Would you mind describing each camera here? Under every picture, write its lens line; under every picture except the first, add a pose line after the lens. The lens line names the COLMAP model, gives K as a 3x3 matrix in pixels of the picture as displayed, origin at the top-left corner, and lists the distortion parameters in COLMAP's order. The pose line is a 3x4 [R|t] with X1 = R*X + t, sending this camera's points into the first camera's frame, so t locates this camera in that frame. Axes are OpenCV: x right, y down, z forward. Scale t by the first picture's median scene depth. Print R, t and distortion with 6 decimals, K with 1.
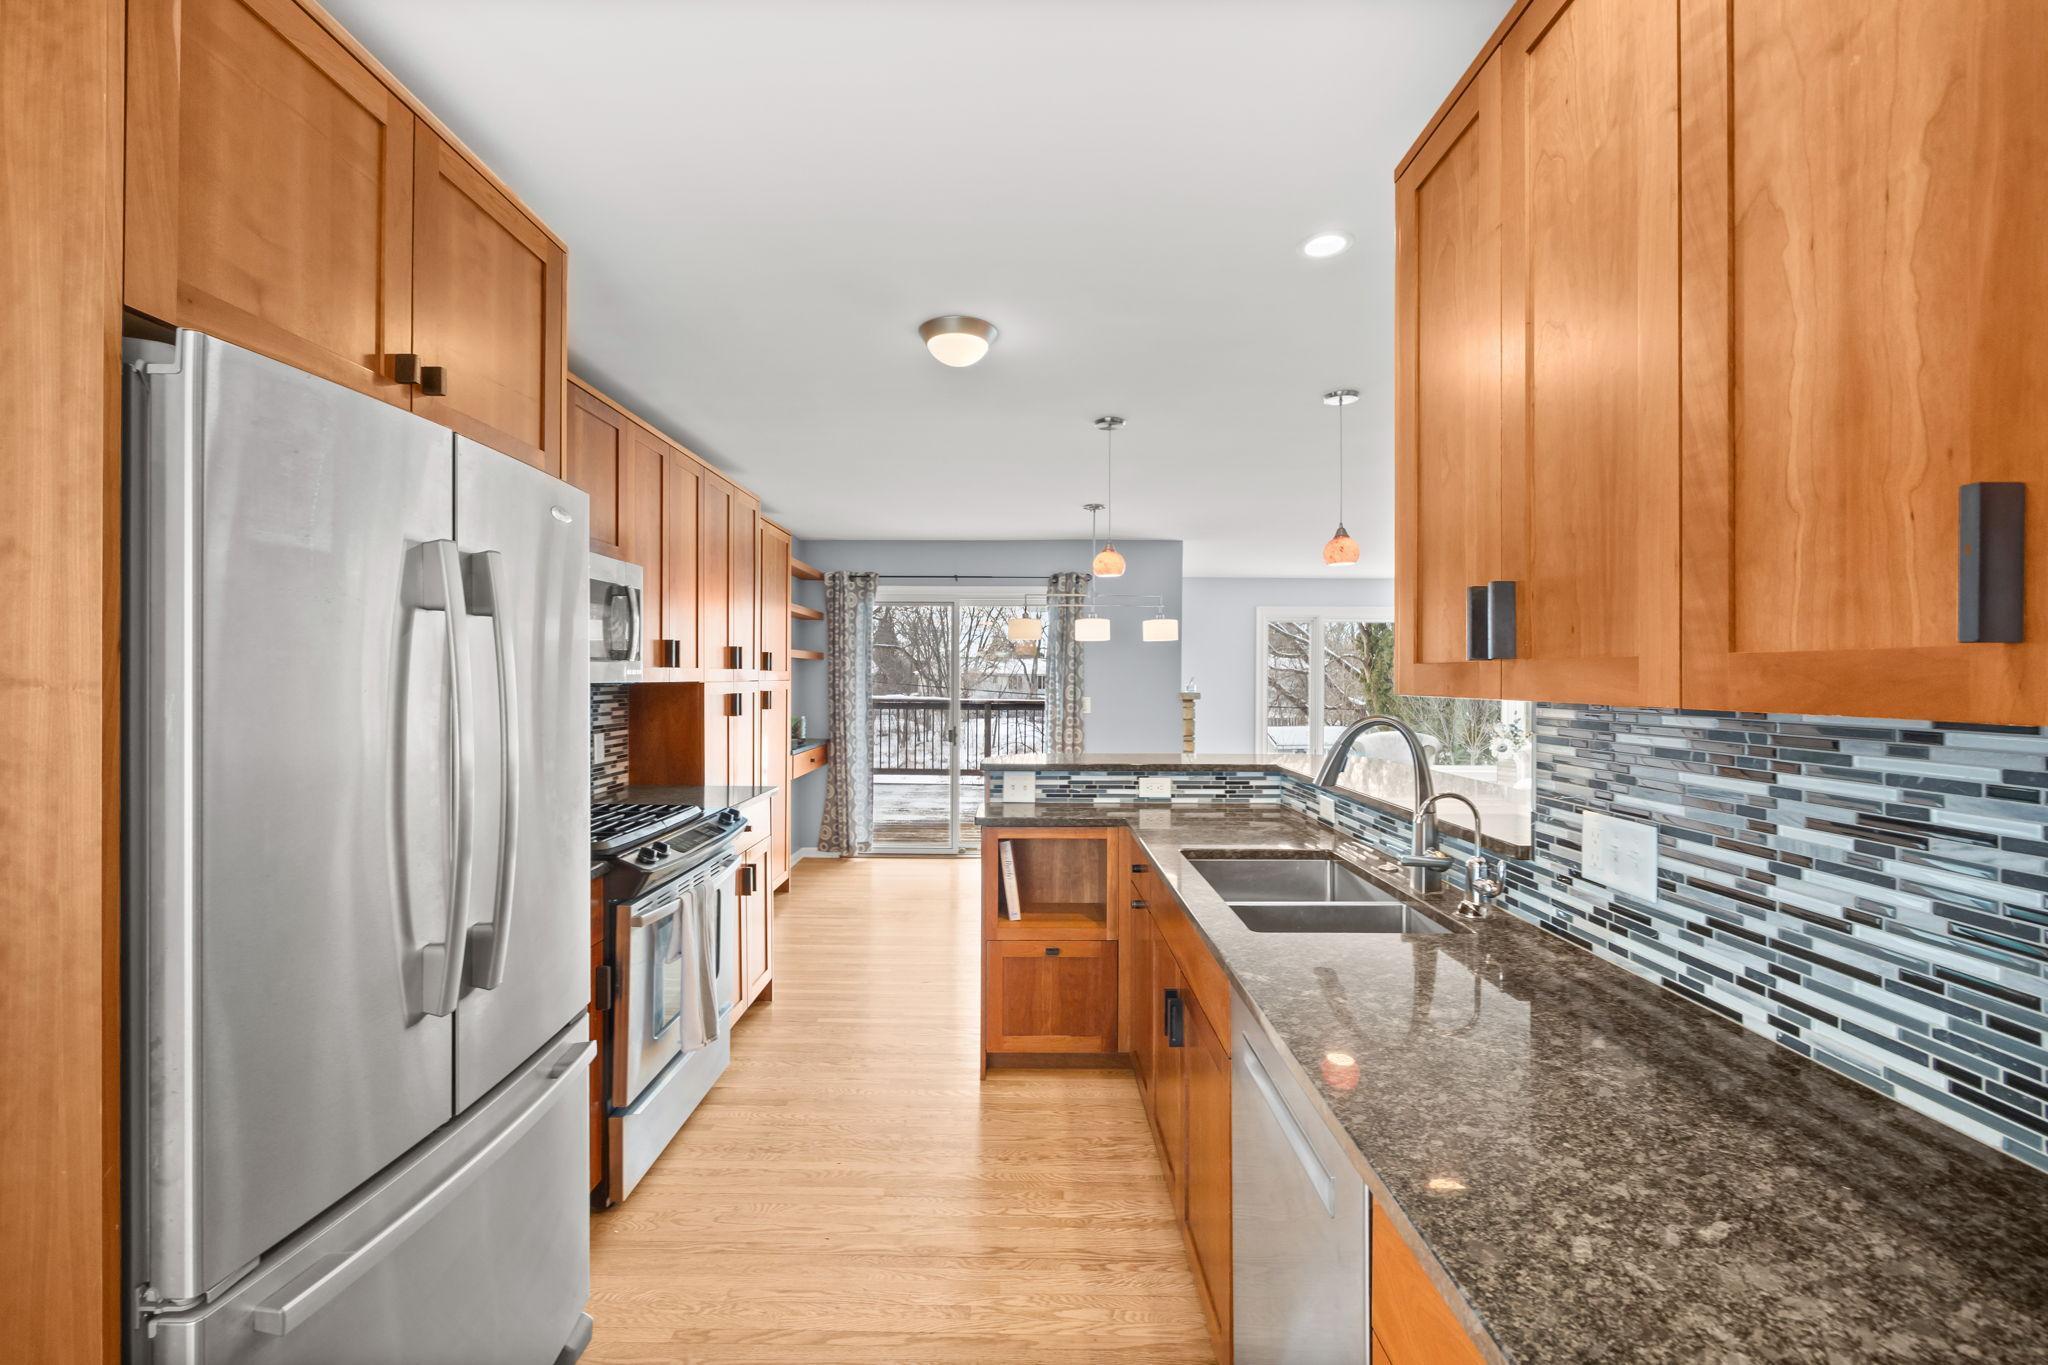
lens RADIAL K [[815.0, 0, 1020.5], [0, 815.0, 668.8], [0, 0, 1]] dist [-0.003416, 0.000077]
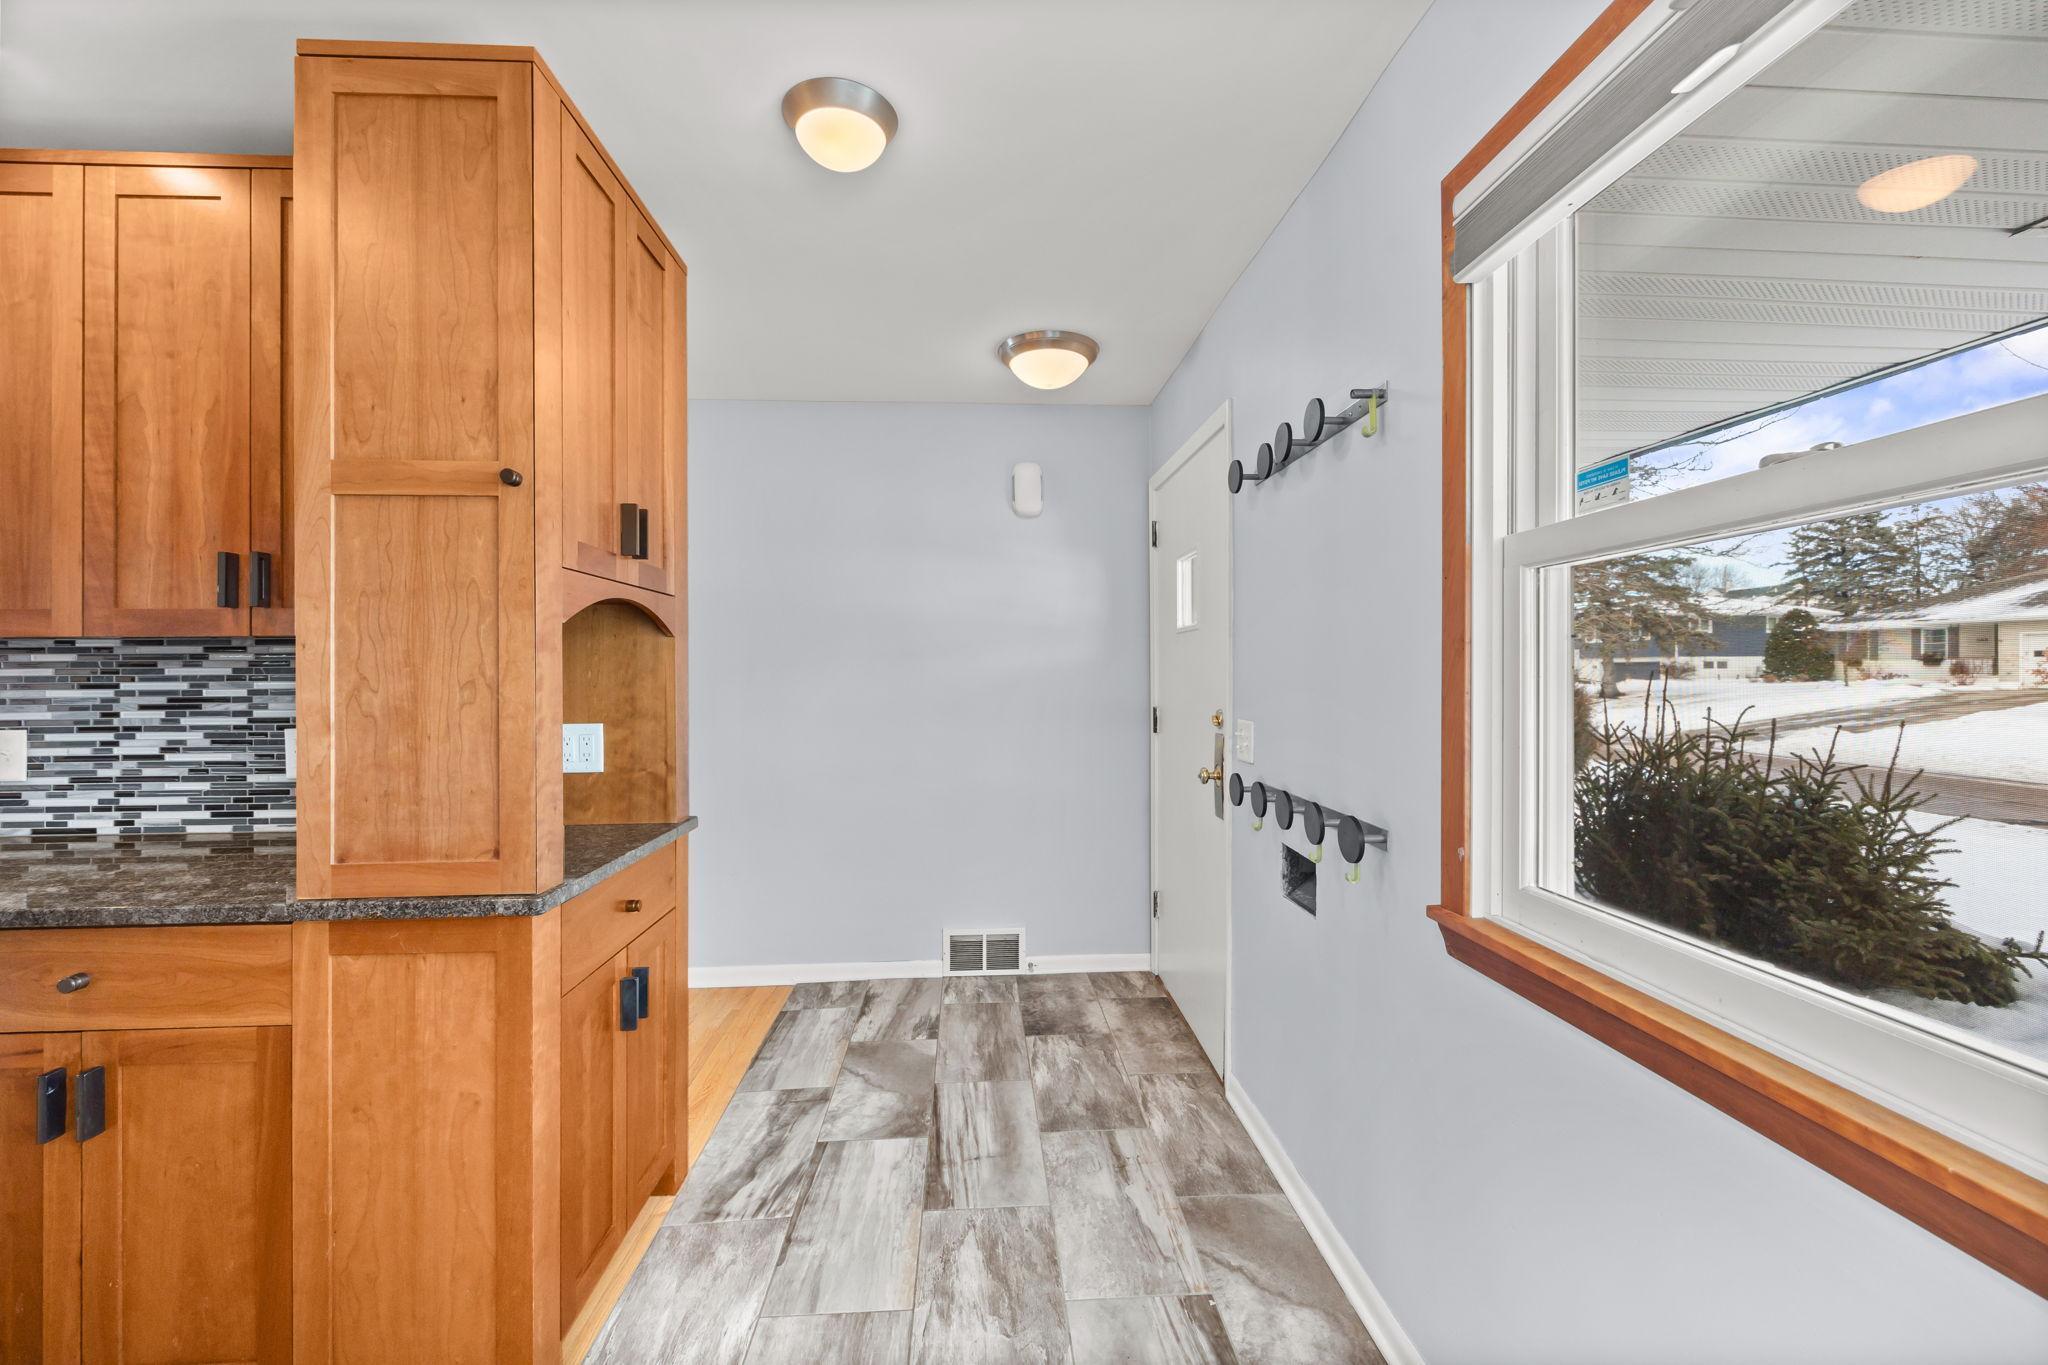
lens RADIAL K [[815.0, 0, 1020.5], [0, 815.0, 668.8], [0, 0, 1]] dist [-0.003416, 0.000077]
pose [[-0.074104, -0.000420, 0.997250, -1.107622], [-0.002429, 0.999997, 0.000241, 0.104574], [-0.997248, -0.002405, -0.074105, -0.935656]]
